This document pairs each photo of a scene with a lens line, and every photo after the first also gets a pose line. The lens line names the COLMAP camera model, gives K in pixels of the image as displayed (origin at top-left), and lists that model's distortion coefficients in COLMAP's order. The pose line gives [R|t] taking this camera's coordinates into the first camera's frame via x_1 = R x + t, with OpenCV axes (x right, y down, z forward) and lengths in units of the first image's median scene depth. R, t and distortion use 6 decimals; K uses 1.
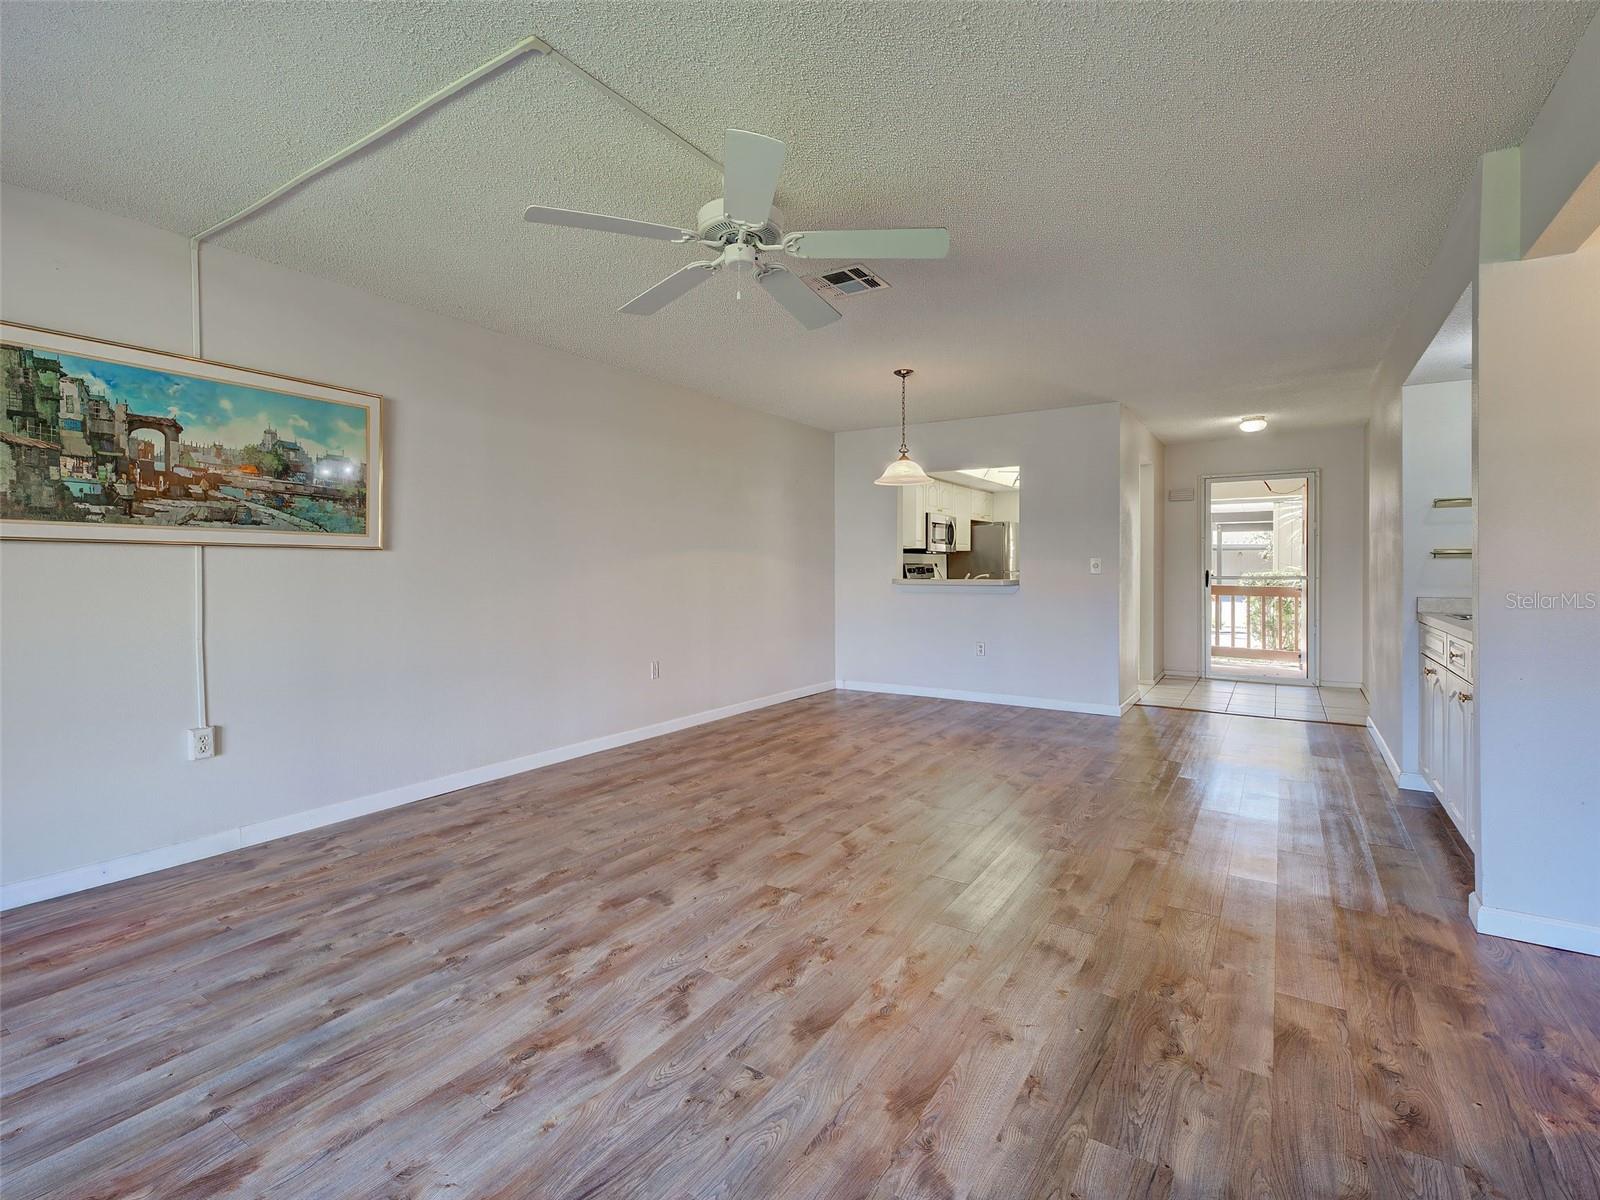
lens RADIAL K [[733.3, 0, 794.5], [0, 733.3, 578.7], [0, 0, 1]] dist [0.013396, -0.004952]
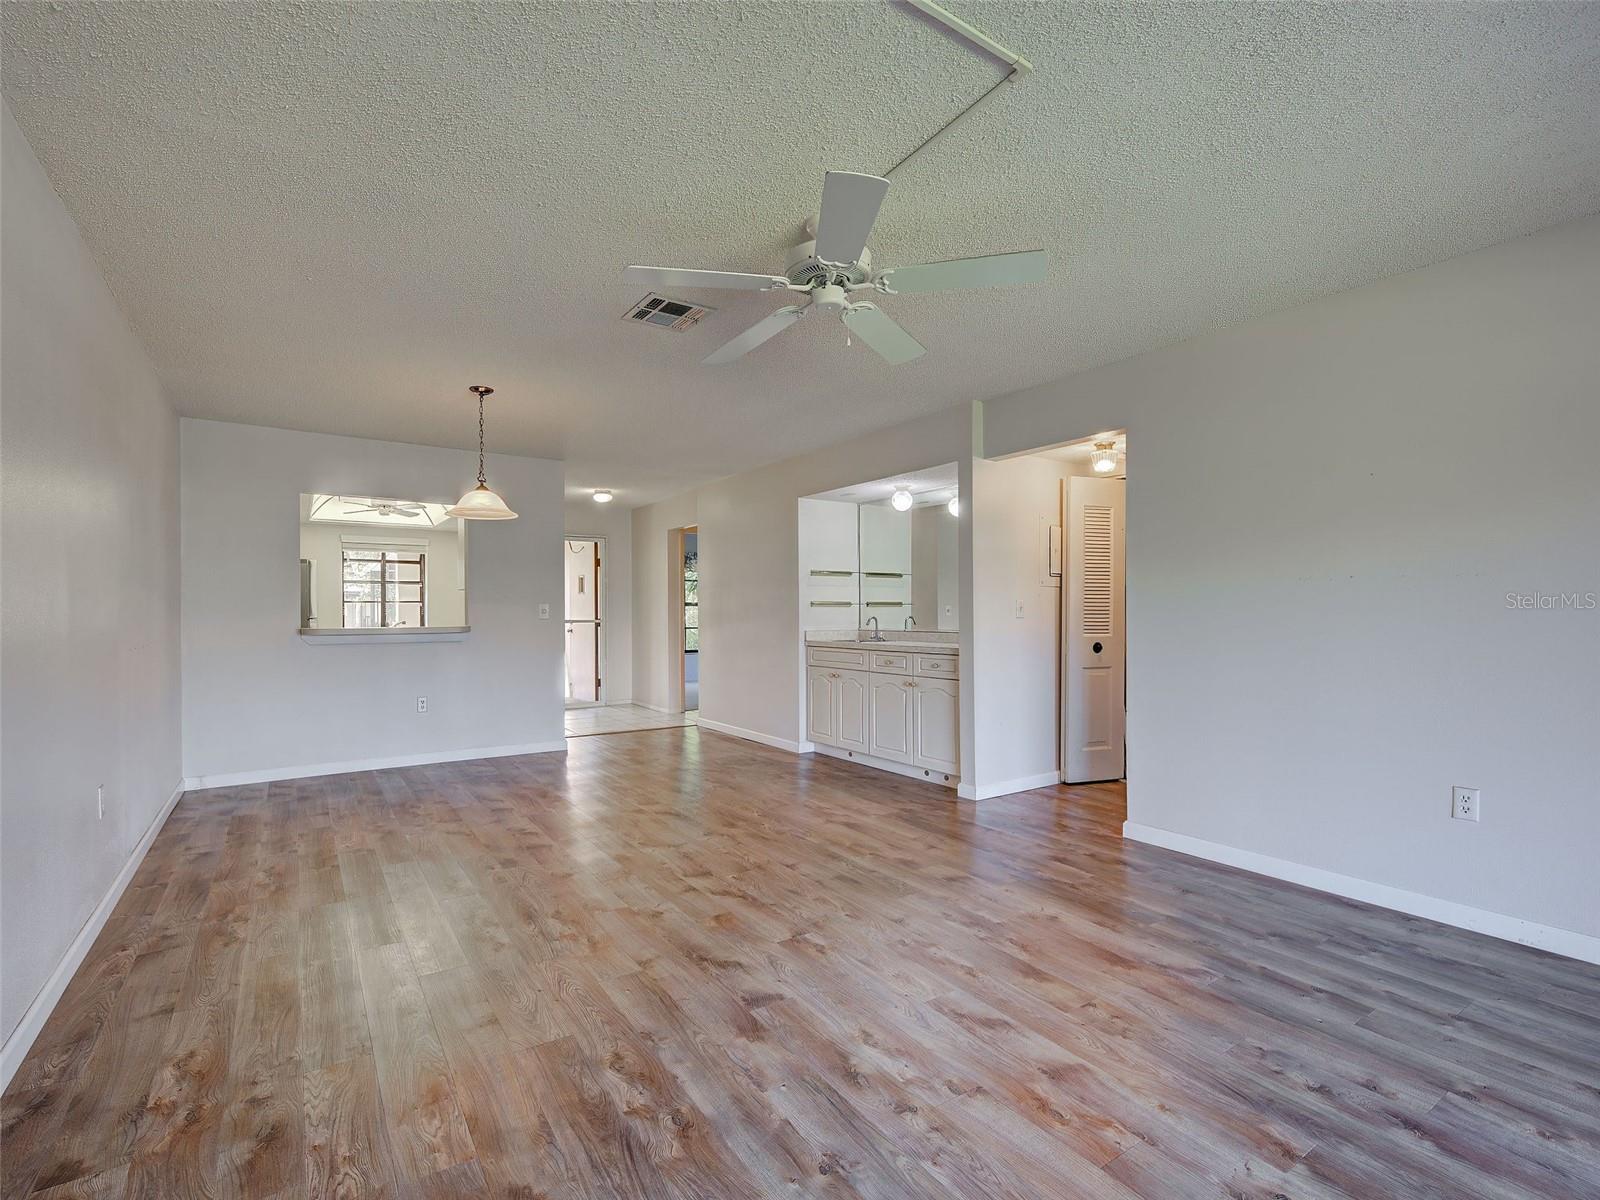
lens RADIAL K [[733.3, 0, 755.6], [0, 733.3, 610.1], [0, 0, 1]] dist [0.013396, -0.004952]
pose [[0.419146, 0.001716, 0.907917, -0.710130], [0.015876, 0.999831, -0.009219, -0.007615], [-0.907780, 0.018278, 0.419048, 0.472832]]
